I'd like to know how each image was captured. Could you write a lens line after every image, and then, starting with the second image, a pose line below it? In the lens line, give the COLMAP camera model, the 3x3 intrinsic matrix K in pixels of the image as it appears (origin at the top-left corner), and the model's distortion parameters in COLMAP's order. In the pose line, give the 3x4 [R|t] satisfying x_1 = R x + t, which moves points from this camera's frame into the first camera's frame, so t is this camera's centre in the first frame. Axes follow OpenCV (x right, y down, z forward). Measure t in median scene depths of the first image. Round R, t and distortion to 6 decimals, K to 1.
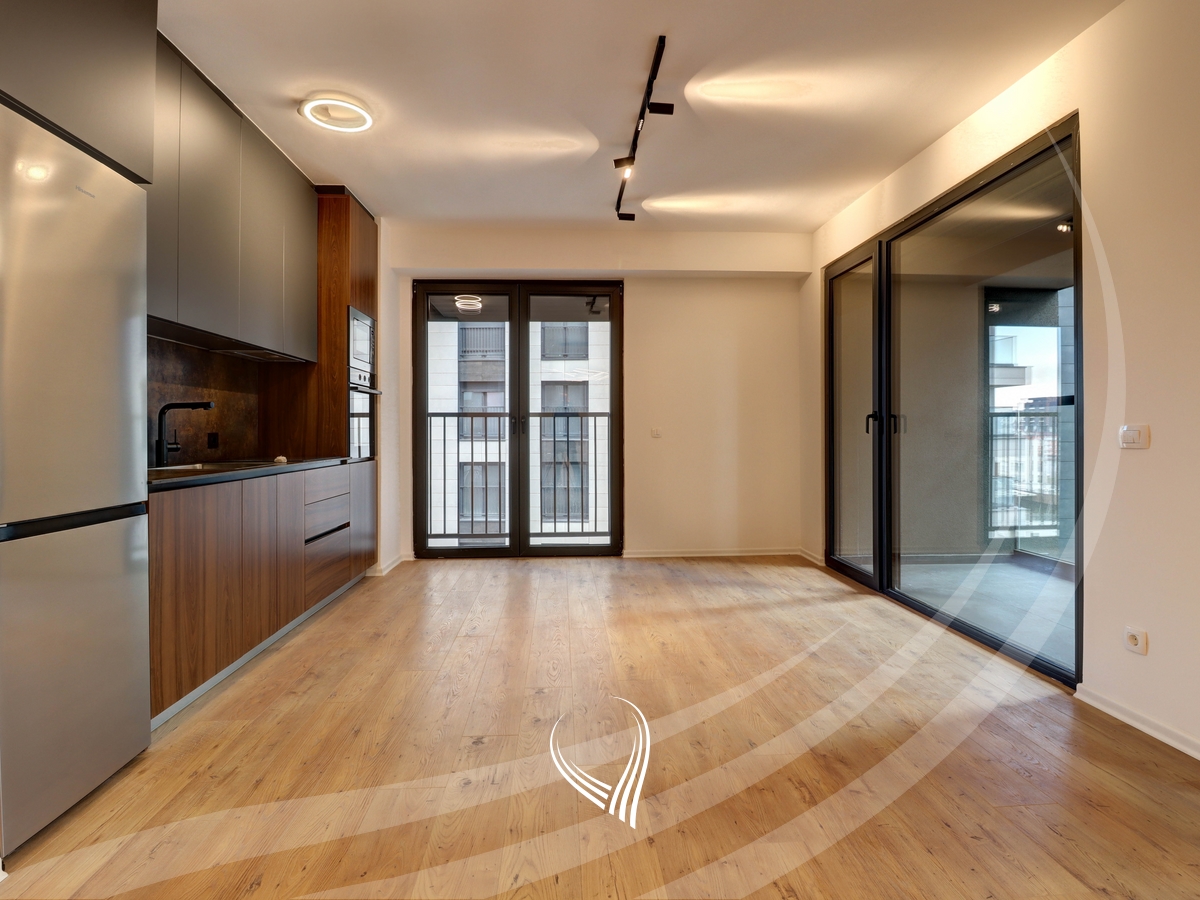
lens RADIAL K [[672.6, 0, 594.2], [0, 672.6, 448.5], [0, 0, 1]] dist [0.033924, -0.002025]
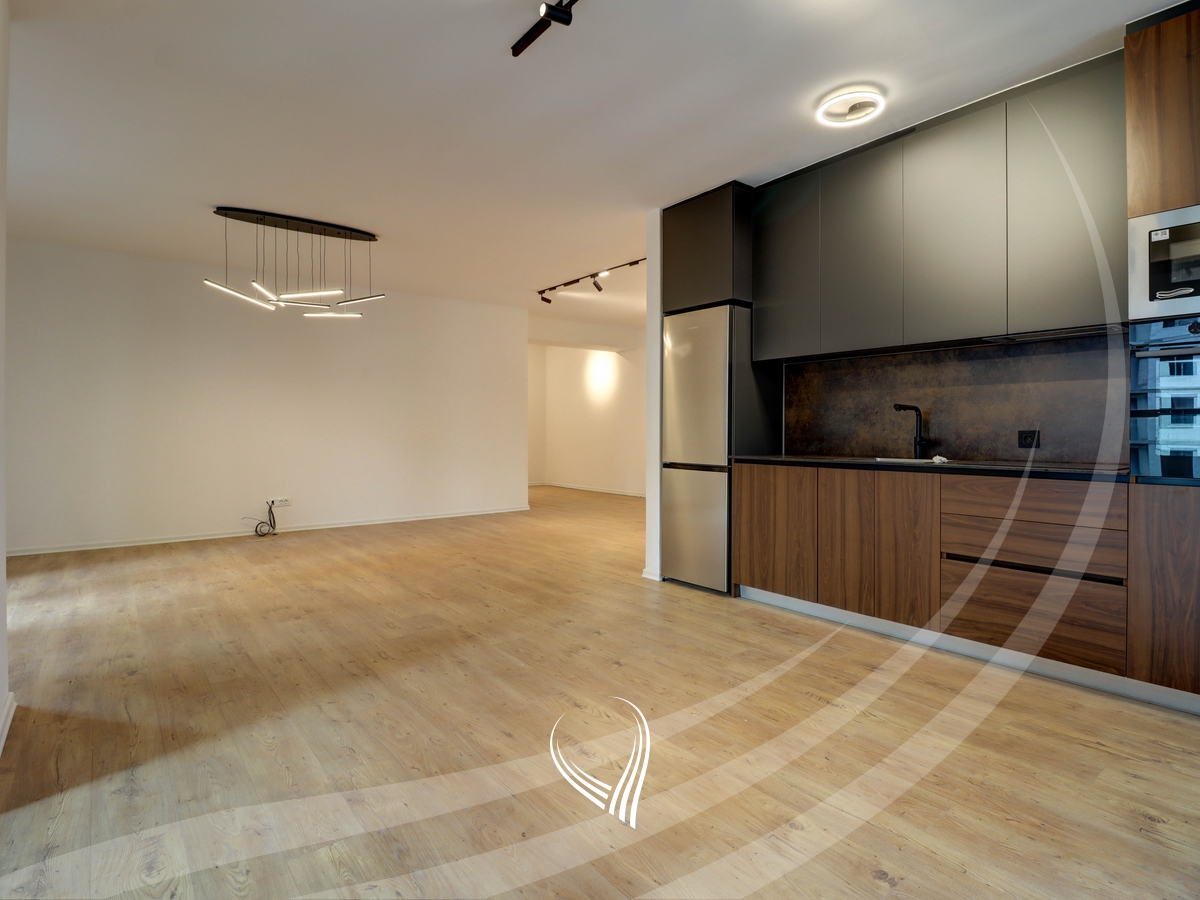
lens RADIAL K [[672.6, 0, 591.9], [0, 672.6, 444.9], [0, 0, 1]] dist [0.033924, -0.002025]
pose [[-0.841348, 0.013708, -0.540321, 0.480409], [-0.011542, 0.998995, 0.043317, -0.042002], [0.540371, 0.042681, -0.840344, 1.651995]]
